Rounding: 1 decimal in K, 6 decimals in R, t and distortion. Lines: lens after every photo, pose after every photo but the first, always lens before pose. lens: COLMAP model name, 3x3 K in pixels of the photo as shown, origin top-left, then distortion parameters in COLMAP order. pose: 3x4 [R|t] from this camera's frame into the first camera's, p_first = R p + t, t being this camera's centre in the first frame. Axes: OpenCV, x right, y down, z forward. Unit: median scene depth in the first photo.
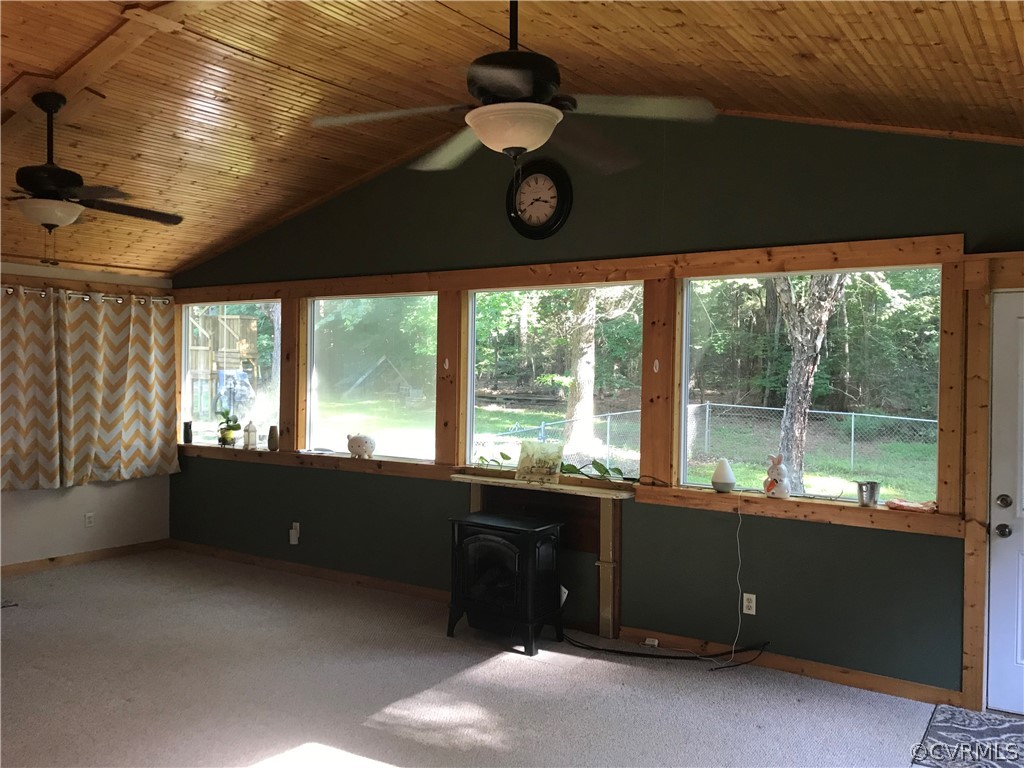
lens RADIAL K [[828.5, 0, 512.8], [0, 828.5, 380.5], [0, 0, 1]] dist [0.017756, 0.001217]
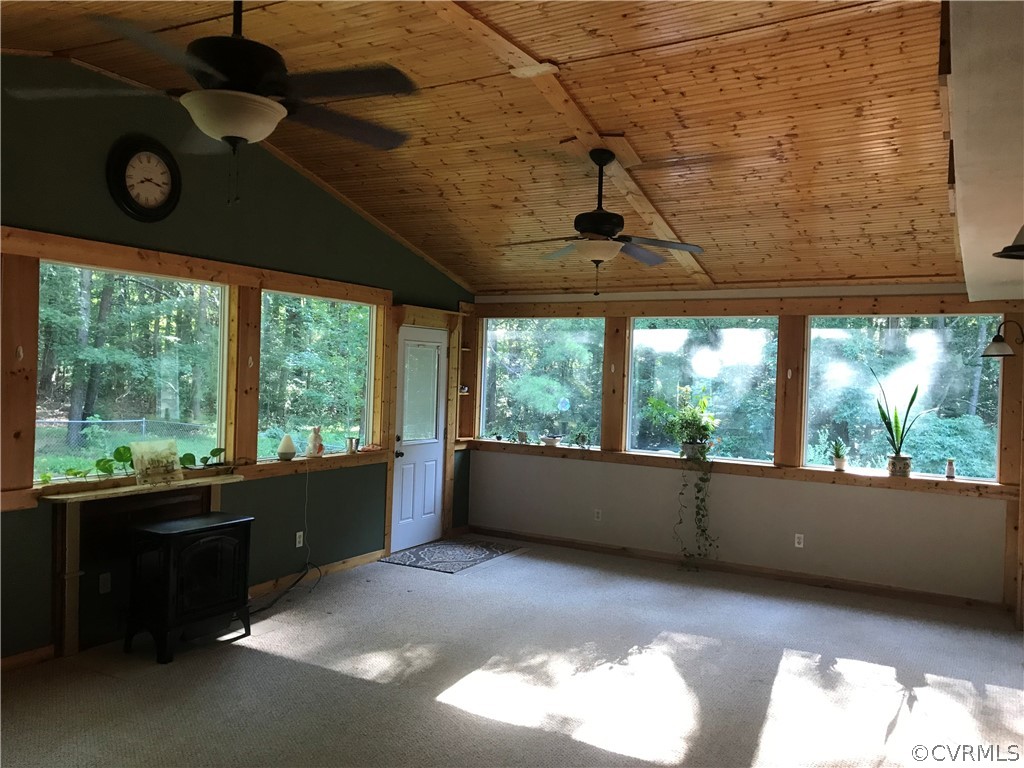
lens RADIAL K [[828.5, 0, 509.3], [0, 828.5, 383.4], [0, 0, 1]] dist [0.017756, 0.001217]
pose [[-0.077388, -0.030602, 0.996531, -1.055801], [-0.018048, 0.999408, 0.029289, -0.029222], [-0.996838, -0.015719, -0.077894, 0.755365]]
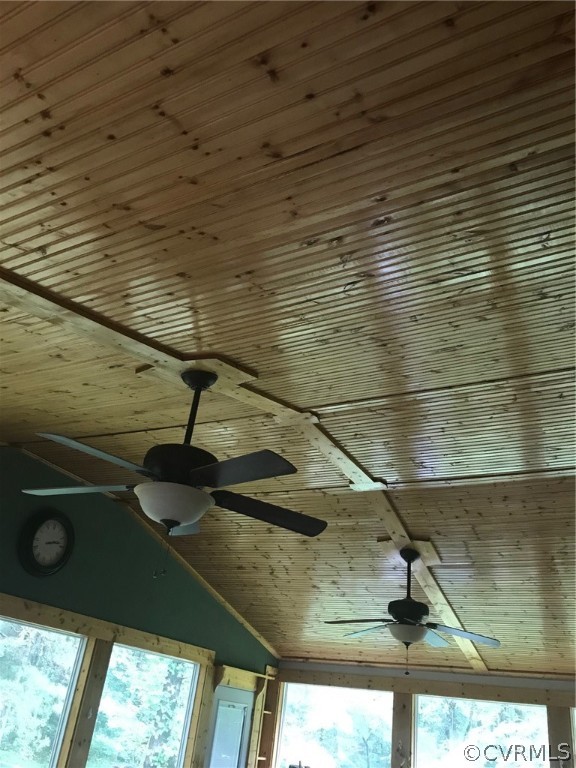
lens RADIAL K [[621.4, 0, 289.0], [0, 621.4, 382.2], [0, 0, 1]] dist [0.017756, 0.001217]
pose [[-0.117005, 0.457542, 0.881456, -0.988142], [-0.095988, 0.878187, -0.468587, -0.045472], [-0.988482, -0.139437, -0.058834, 0.852901]]
